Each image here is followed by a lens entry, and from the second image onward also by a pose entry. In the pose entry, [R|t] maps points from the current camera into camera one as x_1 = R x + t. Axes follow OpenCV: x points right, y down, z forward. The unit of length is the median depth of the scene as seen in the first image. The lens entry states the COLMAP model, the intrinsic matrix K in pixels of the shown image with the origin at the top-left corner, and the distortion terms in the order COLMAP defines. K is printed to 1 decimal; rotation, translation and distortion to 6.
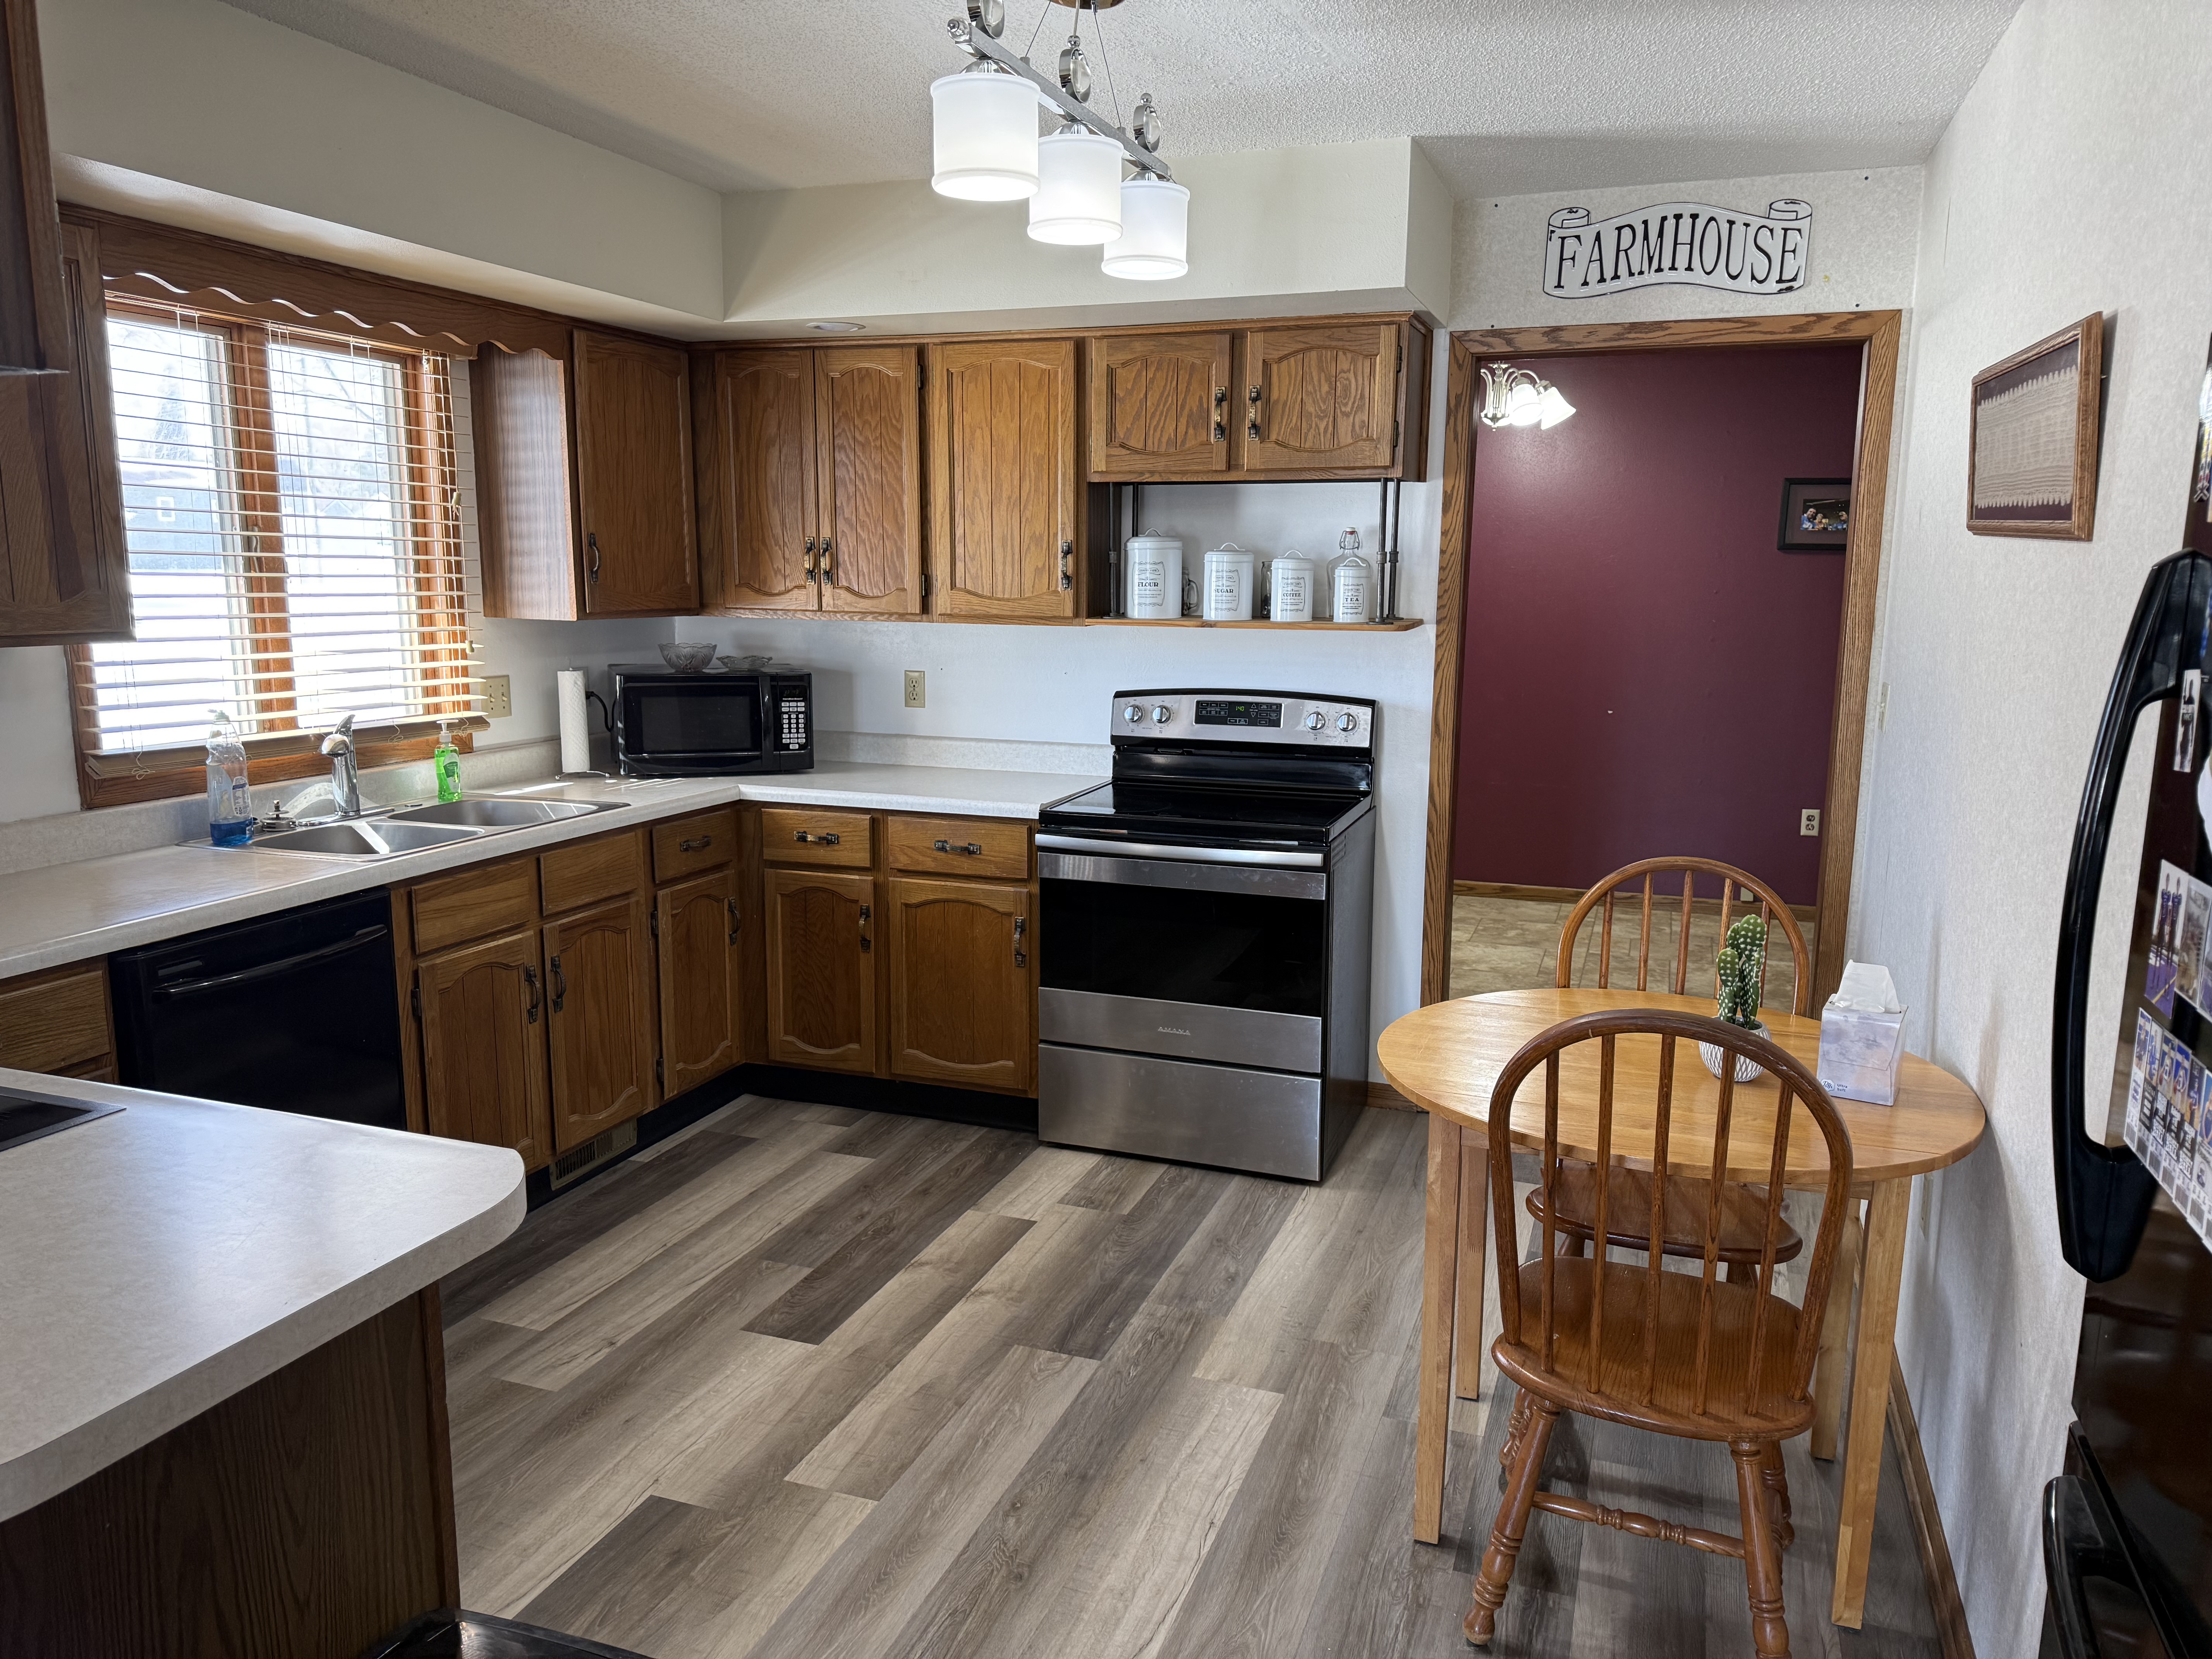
lens RADIAL K [[1547.2, 0, 1102.8], [0, 1547.2, 839.8], [0, 0, 1]] dist [0.072960, -0.083001]
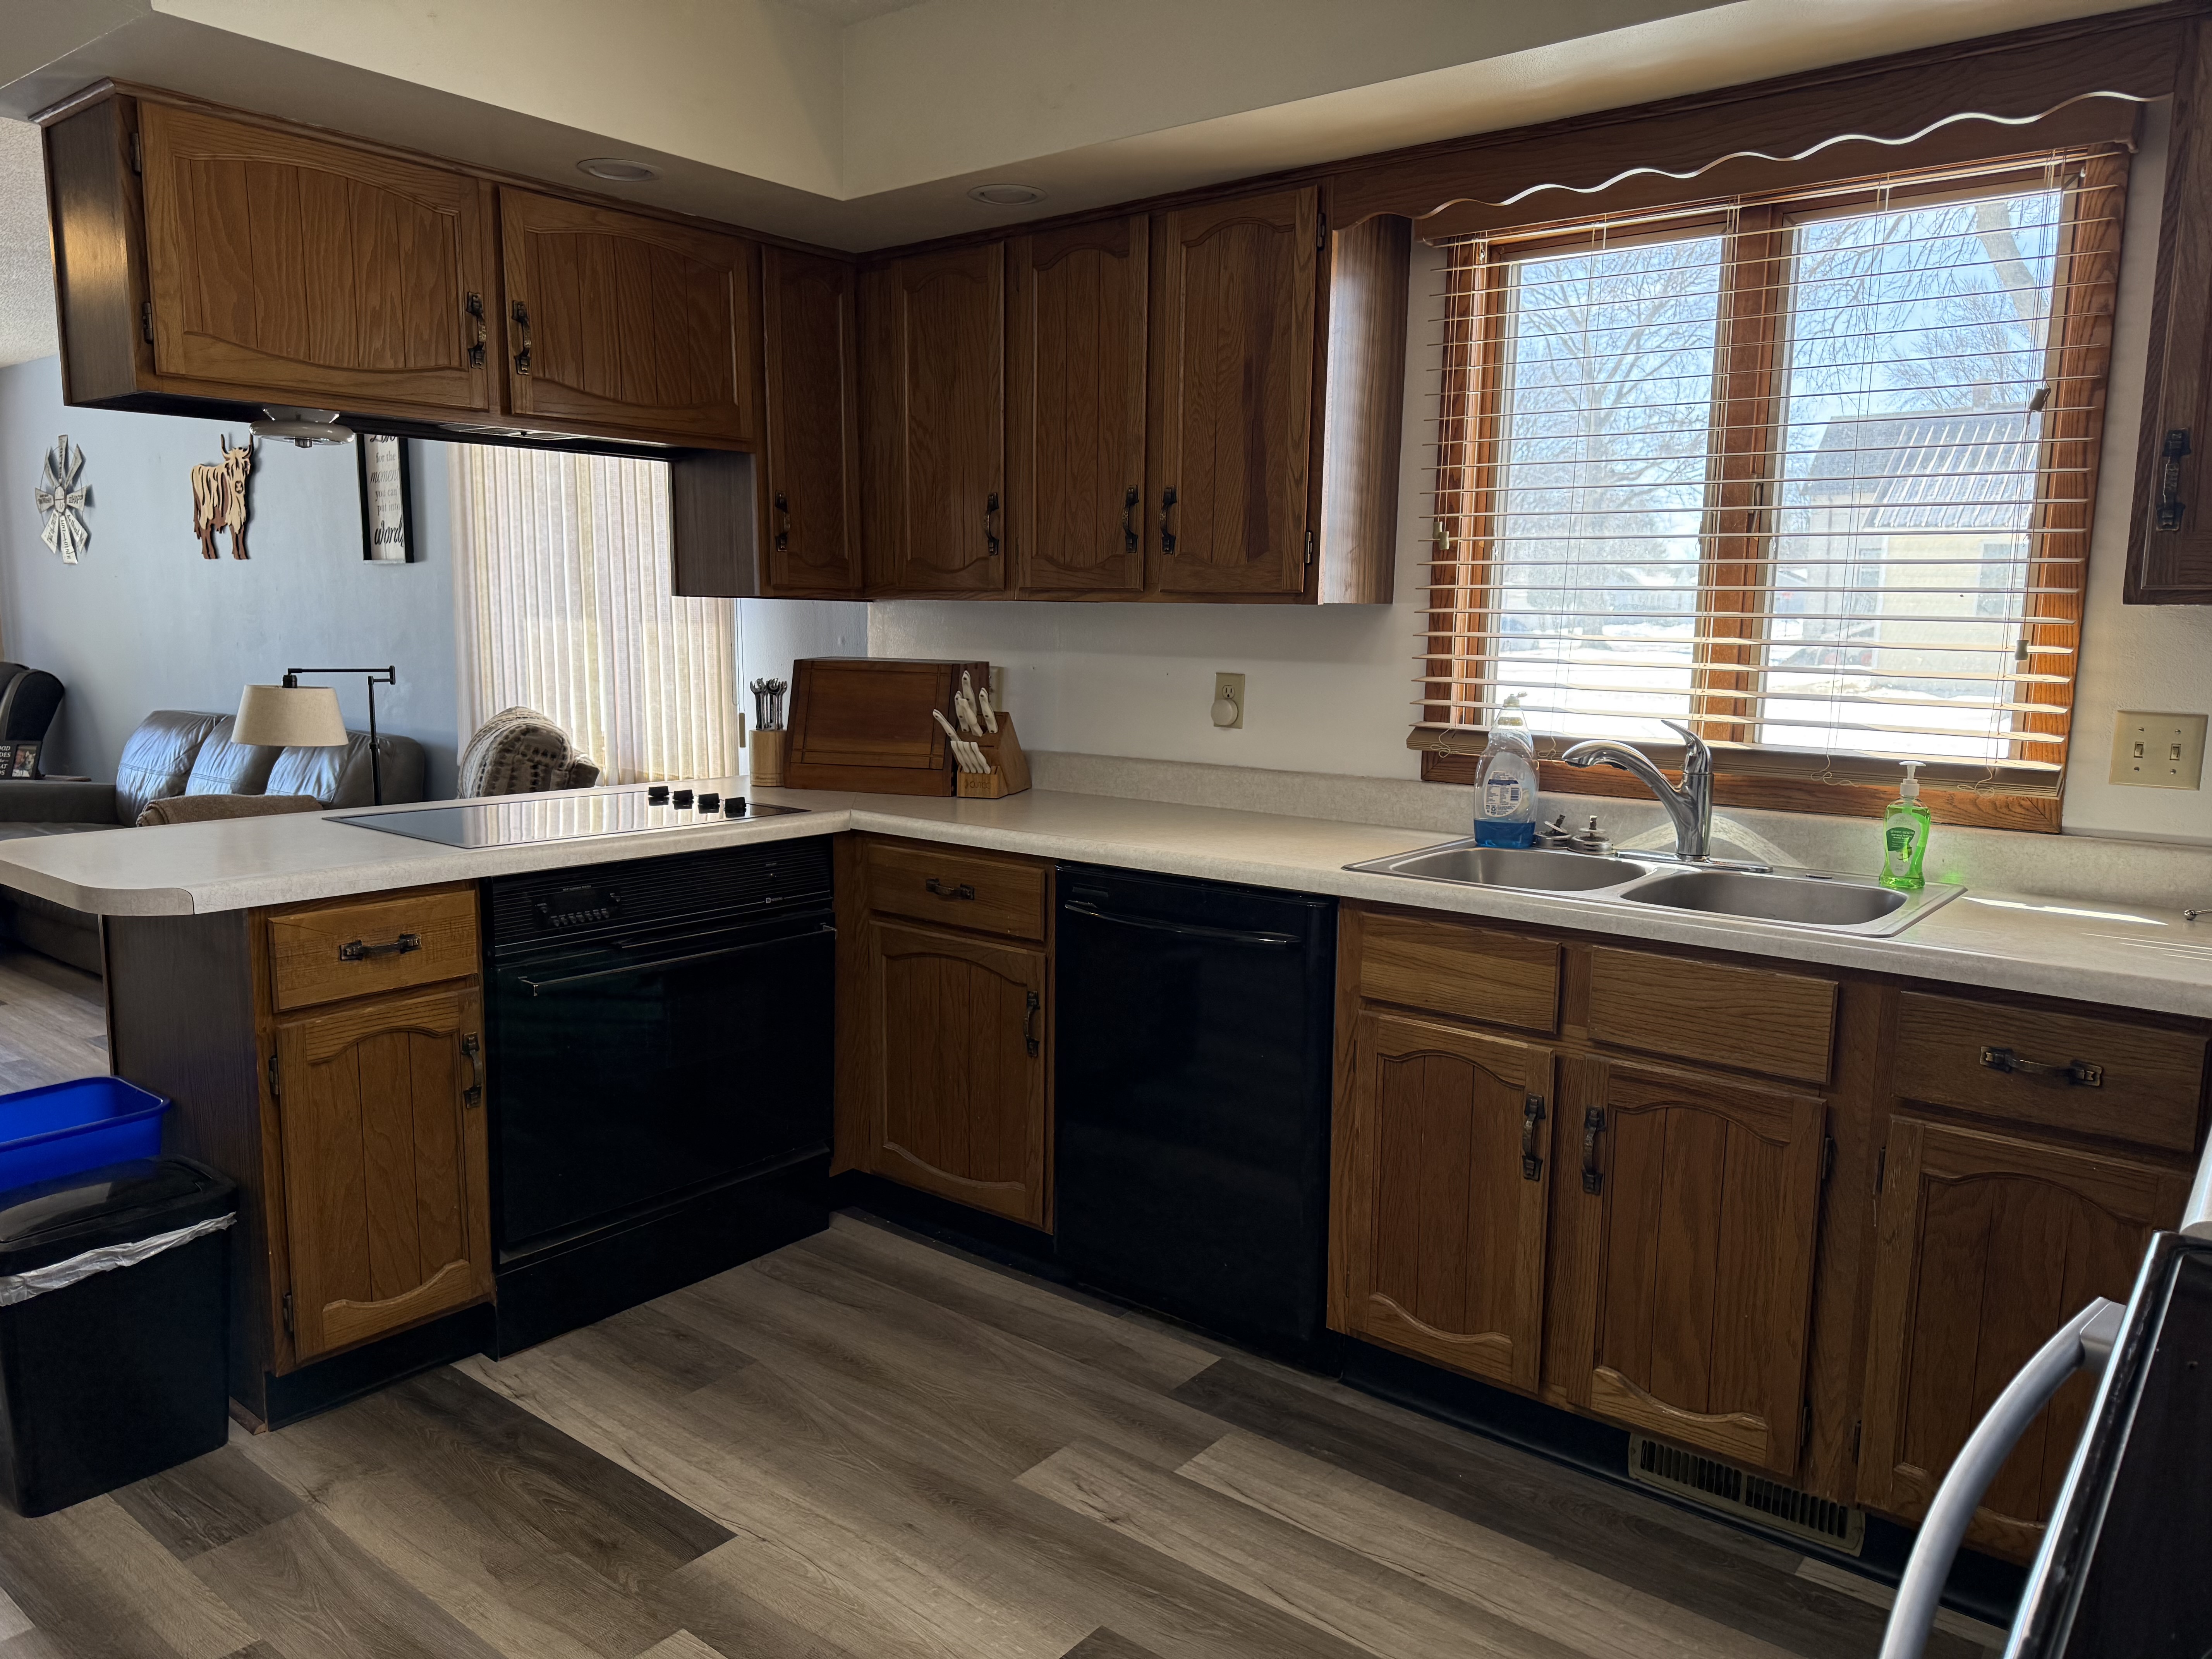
lens RADIAL K [[1547.2, 0, 1087.1], [0, 1547.2, 841.3], [0, 0, 1]] dist [0.072960, -0.083001]
pose [[-0.322351, 0.127877, -0.937943, 0.286149], [-0.176880, 0.965246, 0.192389, -0.110471], [0.929948, 0.227920, -0.288529, 0.903496]]
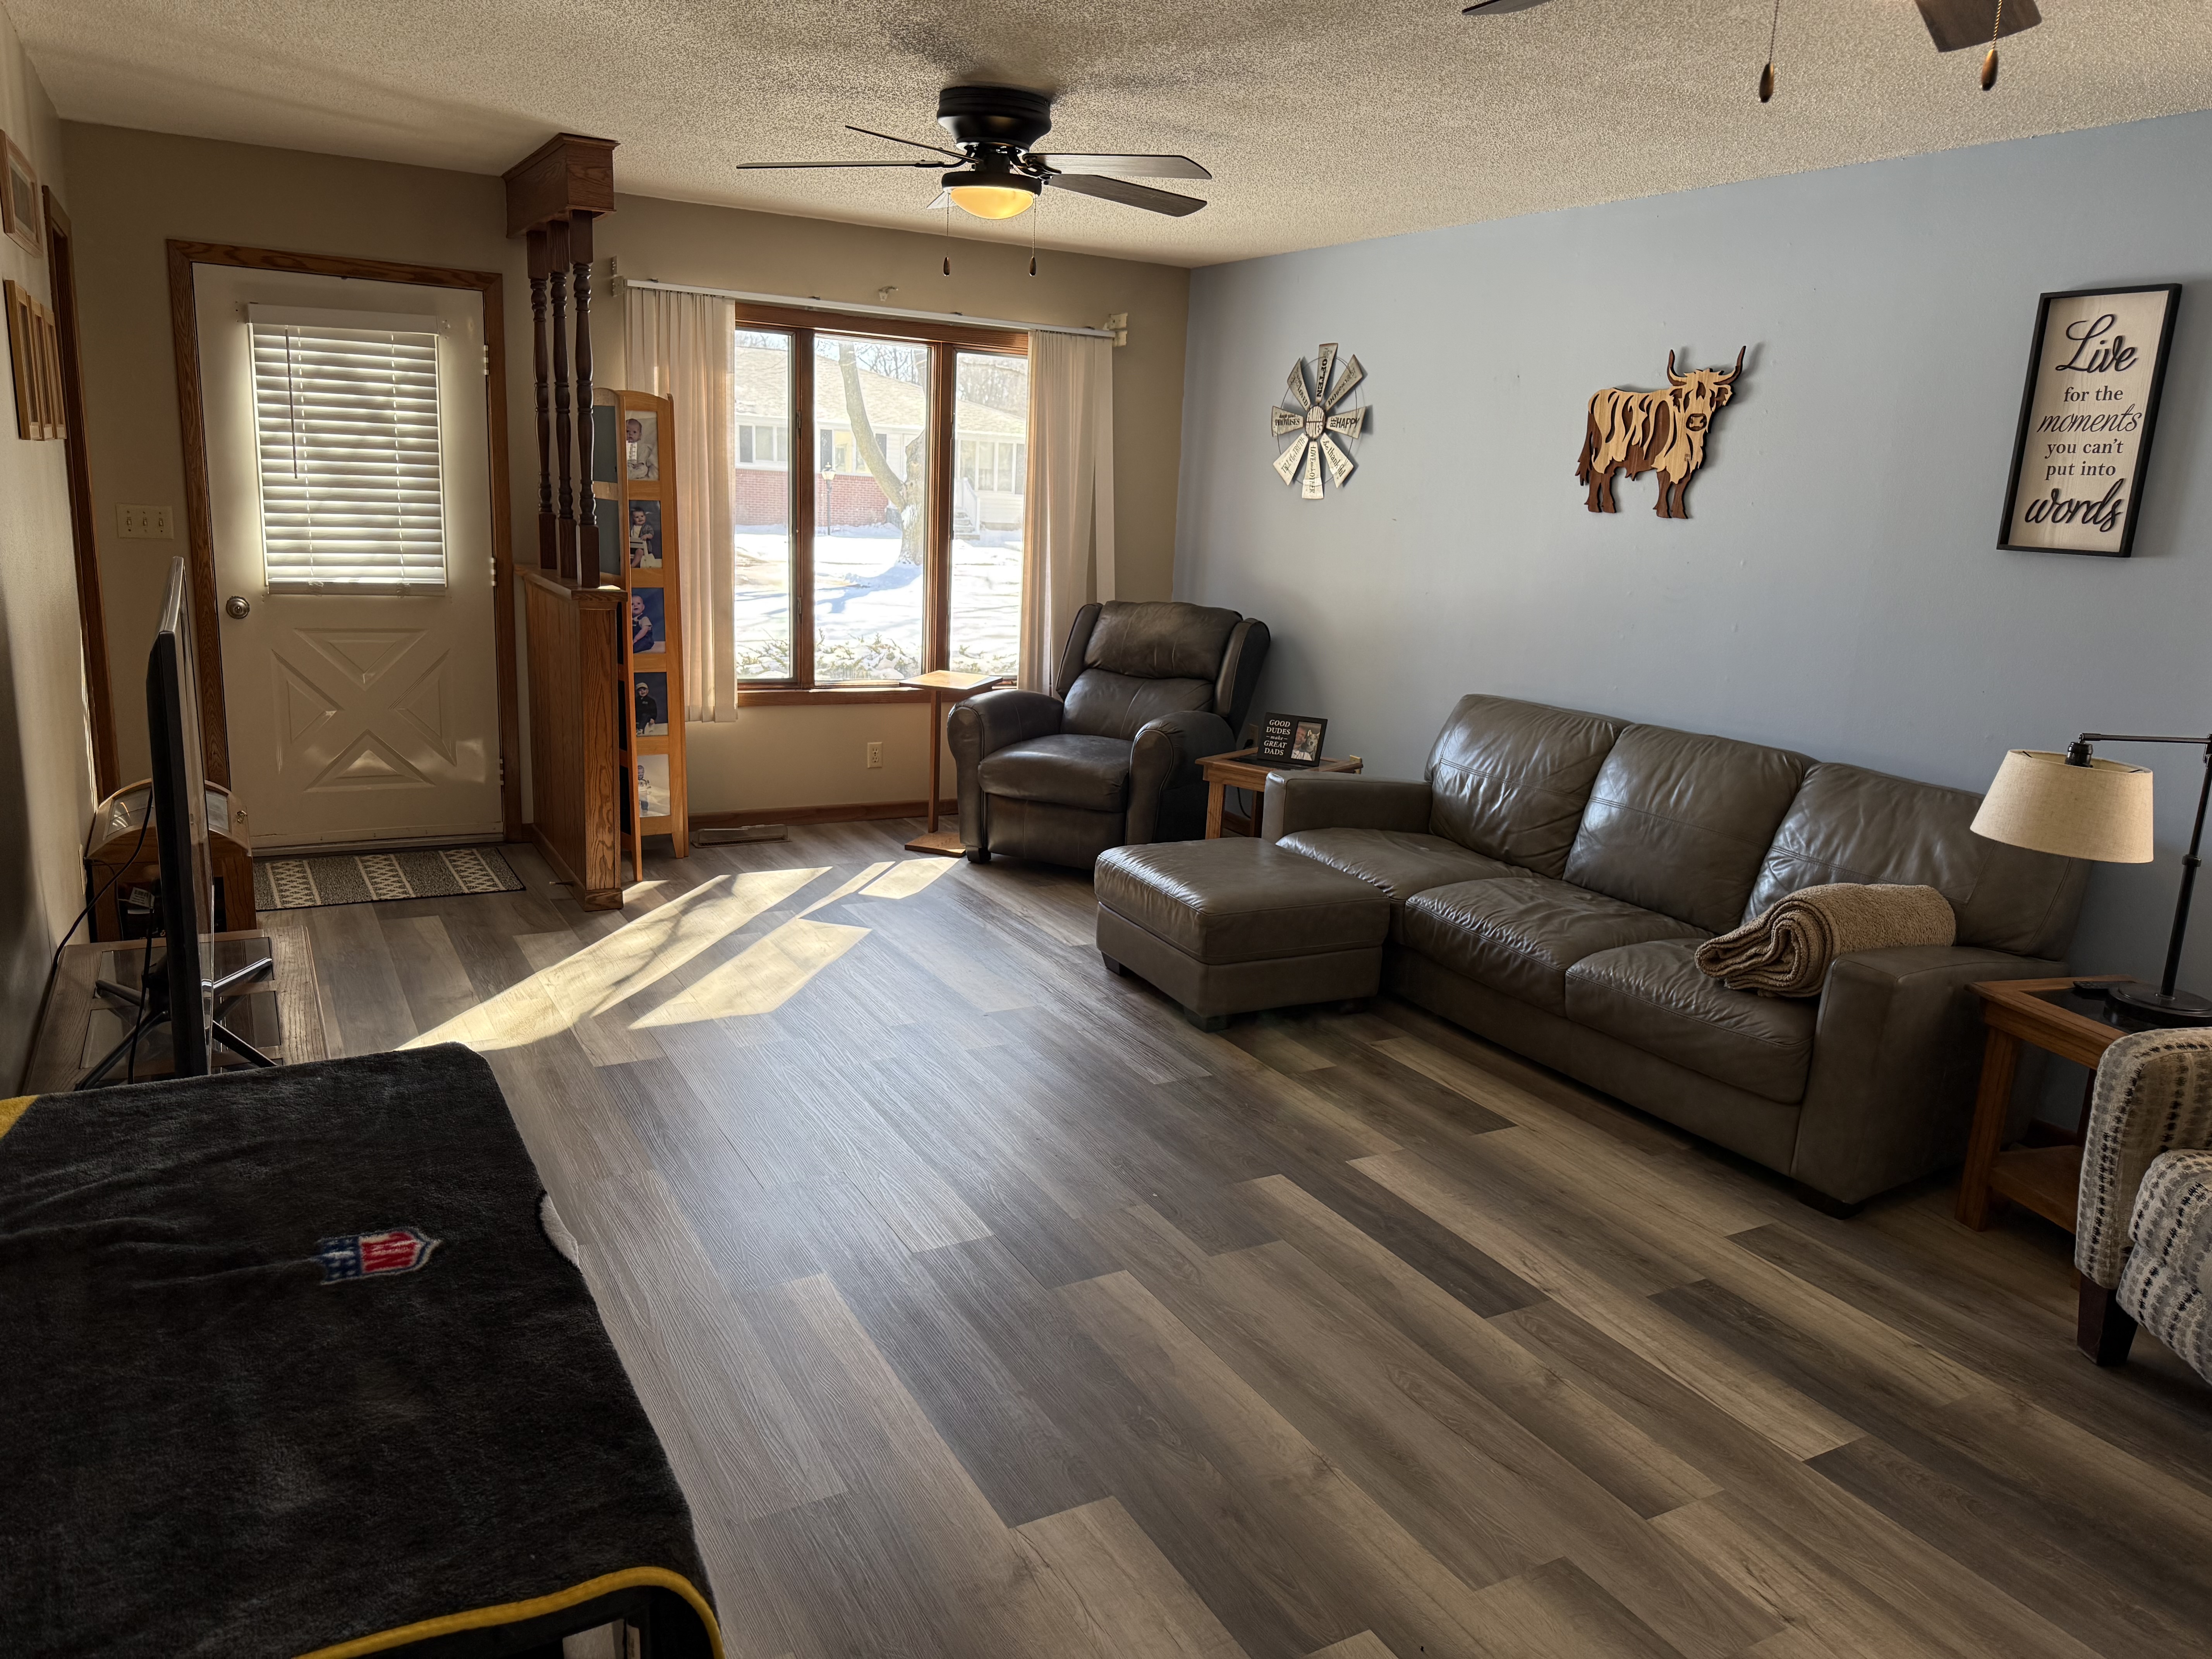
lens RADIAL K [[1547.2, 0, 1095.4], [0, 1547.2, 826.2], [0, 0, 1]] dist [0.072960, -0.083001]
pose [[-0.656390, 0.128351, -0.743424, 0.248882], [-0.182895, 0.928952, 0.321865, -0.012073], [0.731917, 0.347237, -0.586280, 0.025799]]
